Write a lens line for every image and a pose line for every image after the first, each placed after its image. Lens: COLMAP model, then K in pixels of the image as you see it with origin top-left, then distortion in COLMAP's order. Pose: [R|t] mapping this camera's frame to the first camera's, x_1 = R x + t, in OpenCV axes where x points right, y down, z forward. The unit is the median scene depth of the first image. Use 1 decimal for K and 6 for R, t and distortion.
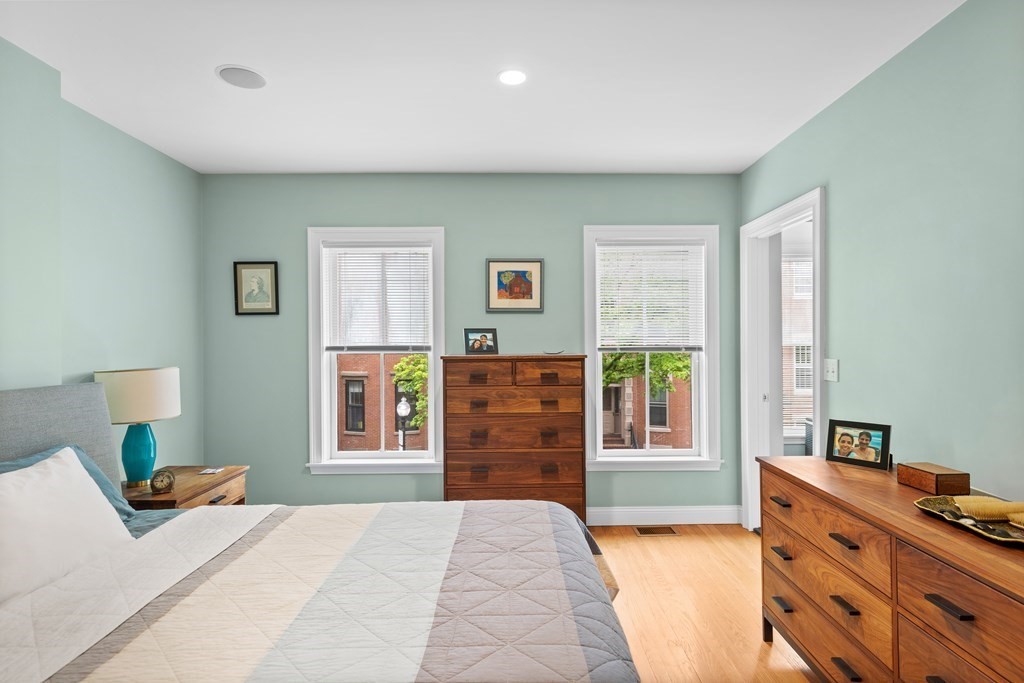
lens RADIAL K [[508.8, 0, 511.0], [0, 508.8, 345.4], [0, 0, 1]] dist [0.000808, -0.000724]
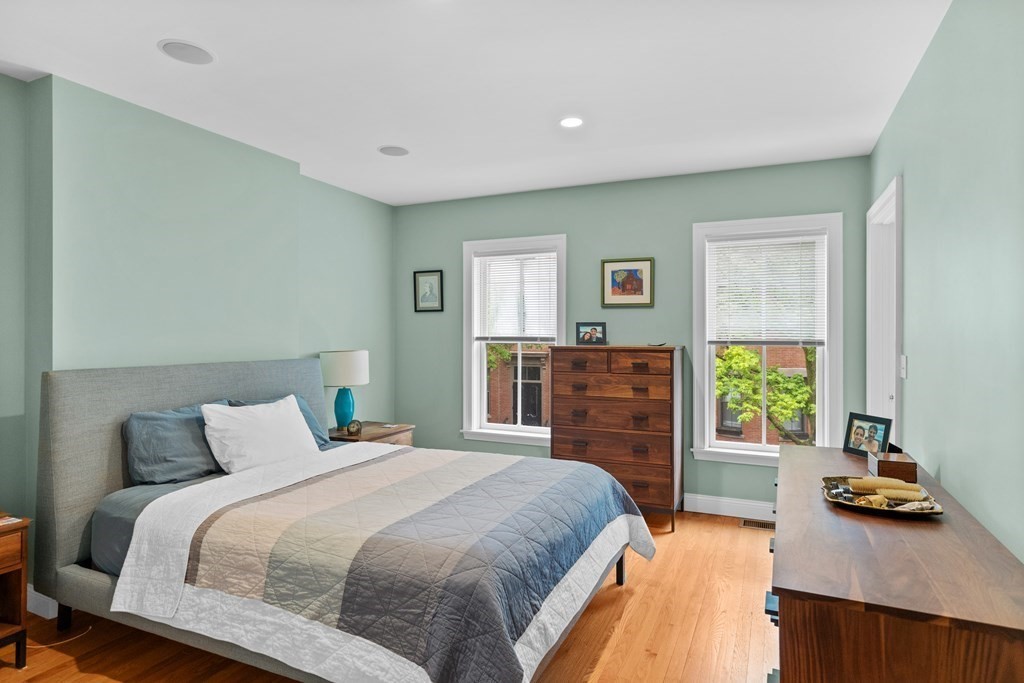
lens RADIAL K [[553.8, 0, 516.9], [0, 553.8, 341.7], [0, 0, 1]] dist [-0.000015, 0.001865]
pose [[0.907958, 0.014116, -0.418824, 0.311610], [-0.010679, 0.999887, 0.010550, -0.001424], [0.418925, -0.005107, 0.908006, -0.193905]]
